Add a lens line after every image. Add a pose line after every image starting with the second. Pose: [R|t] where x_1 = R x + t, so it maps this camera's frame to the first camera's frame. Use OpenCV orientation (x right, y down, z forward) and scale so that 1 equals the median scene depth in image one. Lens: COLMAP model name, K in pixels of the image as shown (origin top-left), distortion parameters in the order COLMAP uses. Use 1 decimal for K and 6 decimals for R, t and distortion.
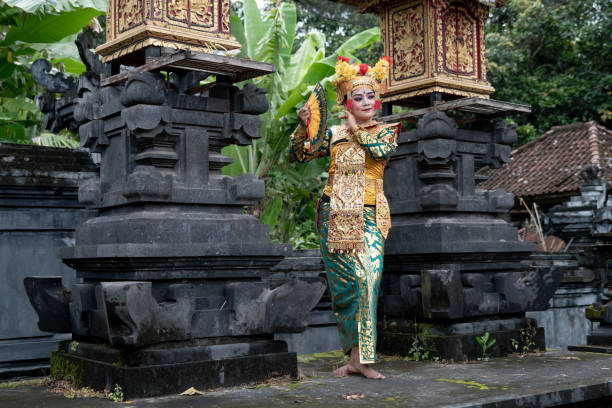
lens RADIAL K [[851.8, 0, 306.0], [0, 851.8, 204.0], [0, 0, 1]] dist [0.011877, -0.000937]
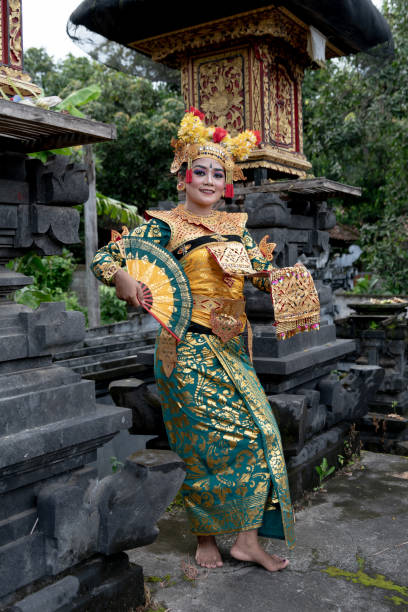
lens RADIAL K [[636.0, 0, 204.0], [0, 636.0, 306.0], [0, 0, 1]] dist [-0.094659, 0.048502]
pose [[0.949750, -0.029994, 0.311570, -0.097833], [-0.009008, 0.992367, 0.122992, -0.079973], [-0.312881, -0.119618, 0.942230, 0.468817]]
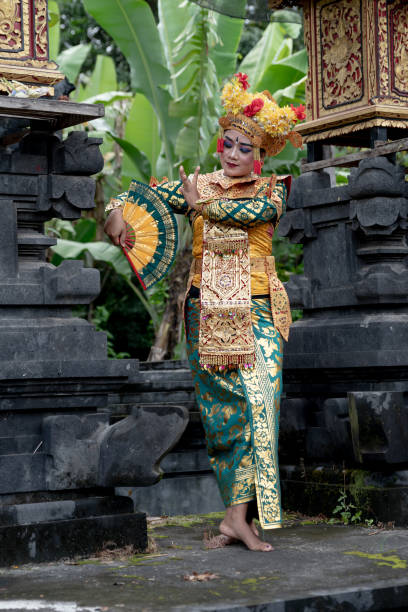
lens RADIAL K [[1354.0, 0, 204.0], [0, 1354.0, 306.0], [0, 0, 1]] dist [0.085781, 0.257868]
pose [[0.994566, -0.014942, -0.103032, 0.133989], [0.017919, 0.999446, 0.028029, -0.024002], [0.102556, -0.029723, 0.994283, -0.091283]]
